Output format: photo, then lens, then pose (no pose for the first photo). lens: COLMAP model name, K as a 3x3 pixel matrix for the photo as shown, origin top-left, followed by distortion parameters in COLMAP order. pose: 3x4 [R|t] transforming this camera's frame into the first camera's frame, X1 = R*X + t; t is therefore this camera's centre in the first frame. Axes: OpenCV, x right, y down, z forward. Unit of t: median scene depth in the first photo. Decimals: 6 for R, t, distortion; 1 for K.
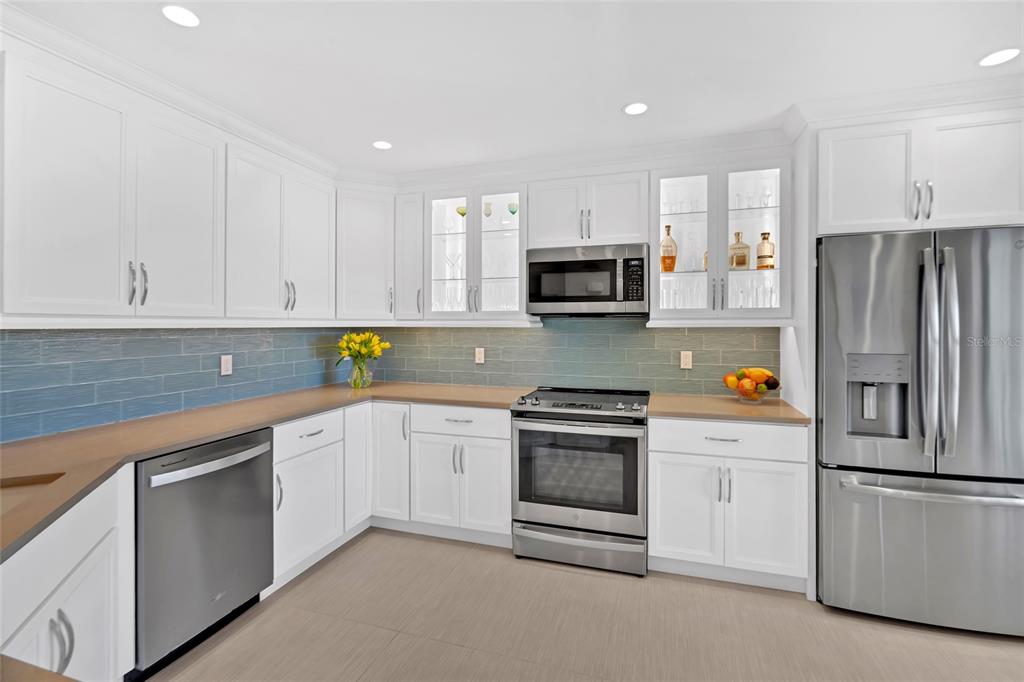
lens RADIAL K [[463.9, 0, 510.1], [0, 463.9, 324.8], [0, 0, 1]] dist [-0.005532, 0.000185]
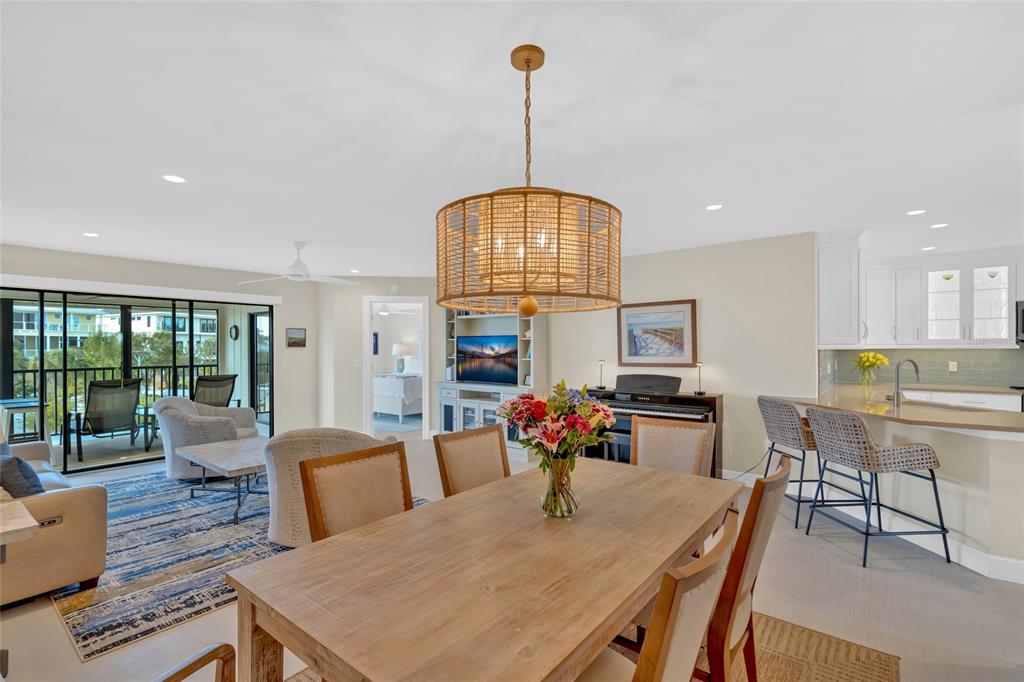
lens RADIAL K [[465.7, 0, 502.4], [0, 465.7, 349.4], [0, 0, 1]] dist [-0.004616, 0.000147]
pose [[0.937268, -0.001073, -0.348607, -1.186512], [0.002725, 0.999987, 0.004249, -0.004289], [0.348598, -0.004932, 0.937259, -1.262240]]
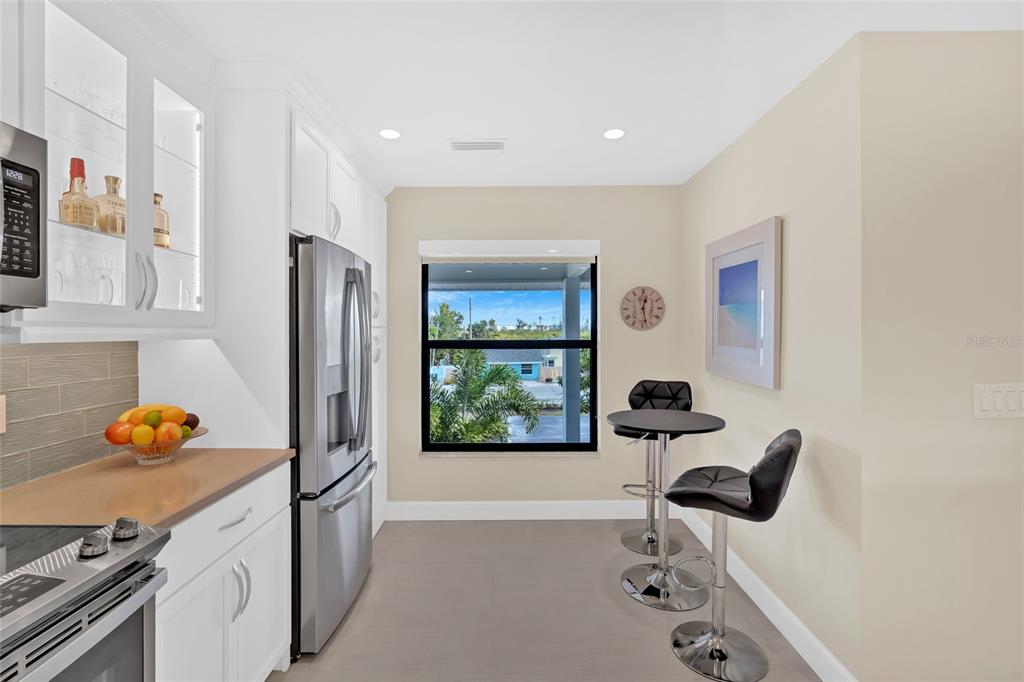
lens RADIAL K [[472.5, 0, 506.6], [0, 472.5, 334.7], [0, 0, 1]] dist [-0.007218, 0.000158]
pose [[-0.315646, -0.005507, 0.948861, -0.223027], [-0.001419, 0.999985, 0.005331, -0.005335], [-0.948876, 0.000336, -0.315649, 0.728649]]
